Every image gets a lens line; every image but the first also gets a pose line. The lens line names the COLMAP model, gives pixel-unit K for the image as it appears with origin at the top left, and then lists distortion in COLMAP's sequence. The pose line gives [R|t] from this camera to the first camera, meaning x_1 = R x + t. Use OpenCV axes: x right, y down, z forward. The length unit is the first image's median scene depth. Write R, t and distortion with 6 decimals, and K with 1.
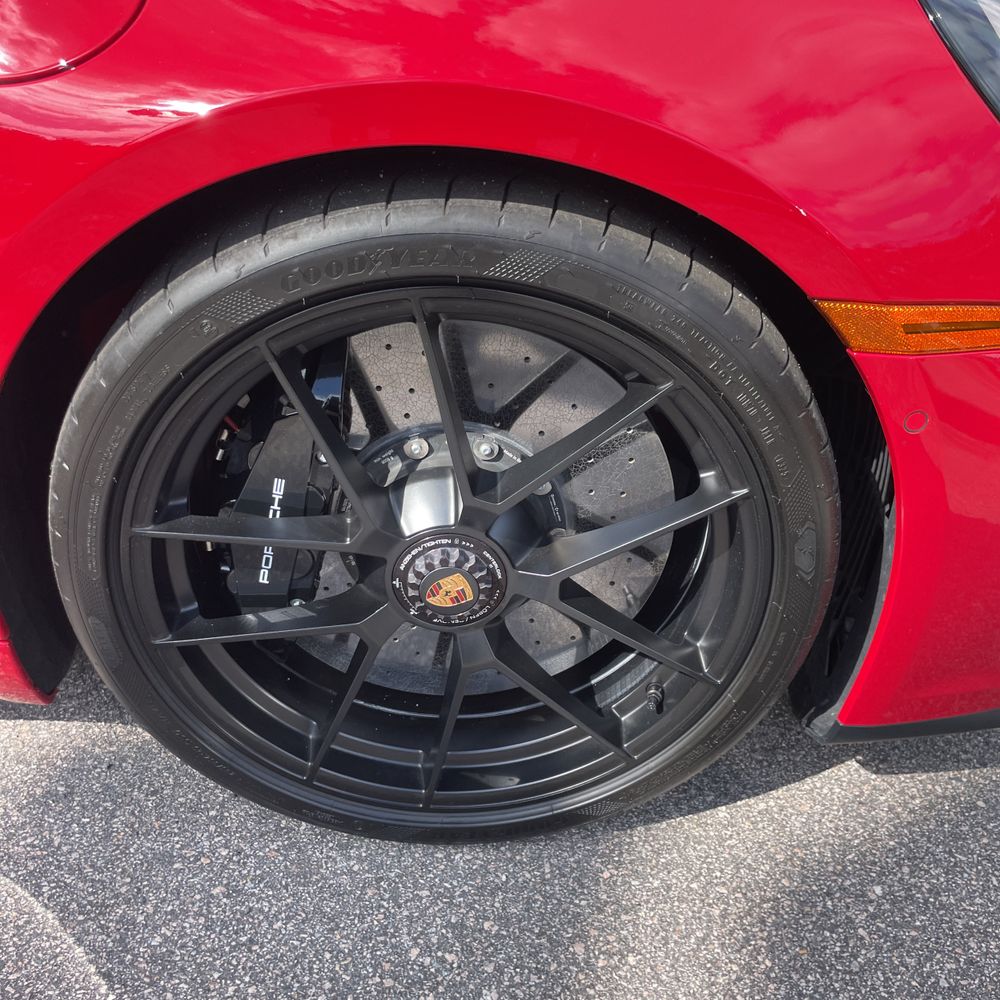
lens RADIAL K [[1008.3, 0, 502.9], [0, 1008.3, 504.0], [0, 0, 1]] dist [0.074408, -0.102619]
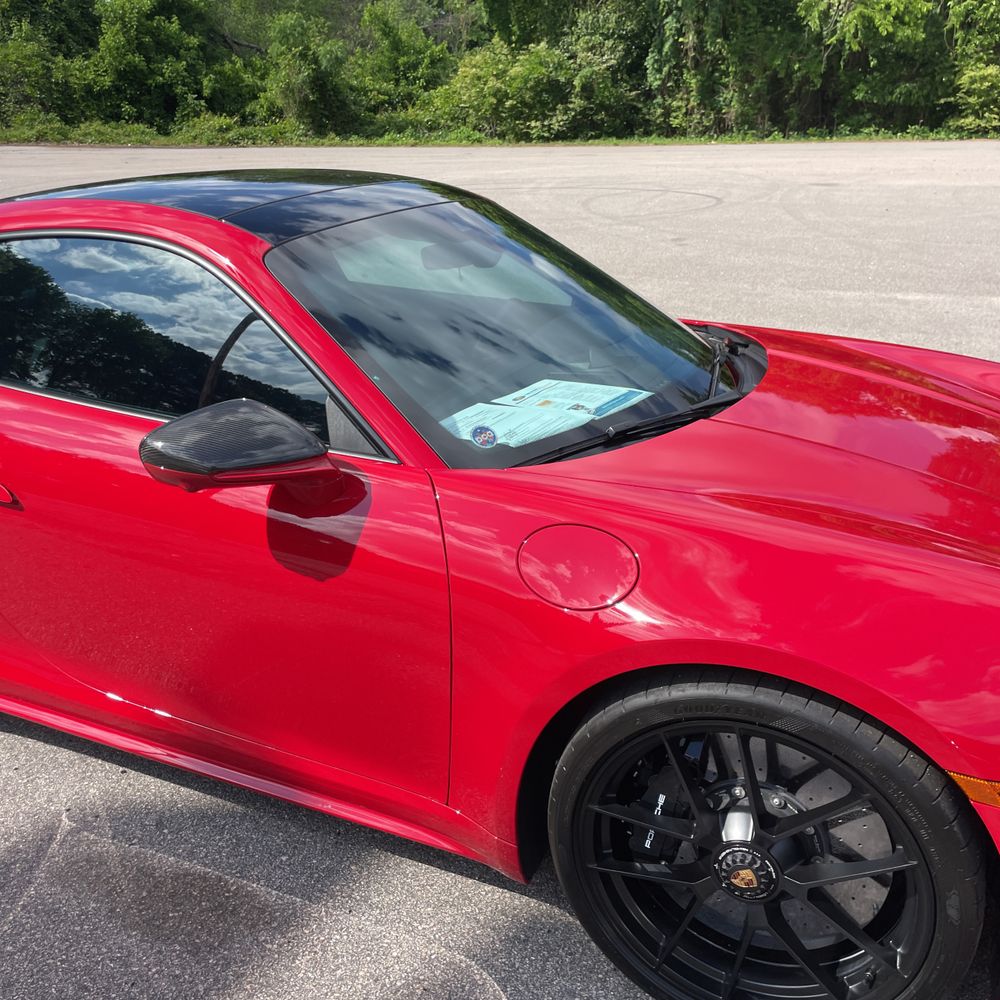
lens RADIAL K [[1008.3, 0, 502.9], [0, 1008.3, 504.0], [0, 0, 1]] dist [0.074408, -0.102619]
pose [[0.901011, 0.096435, -0.422941, 0.263807], [-0.187217, 0.965948, -0.178590, -0.153879], [0.391317, 0.240094, 0.888384, -0.950822]]
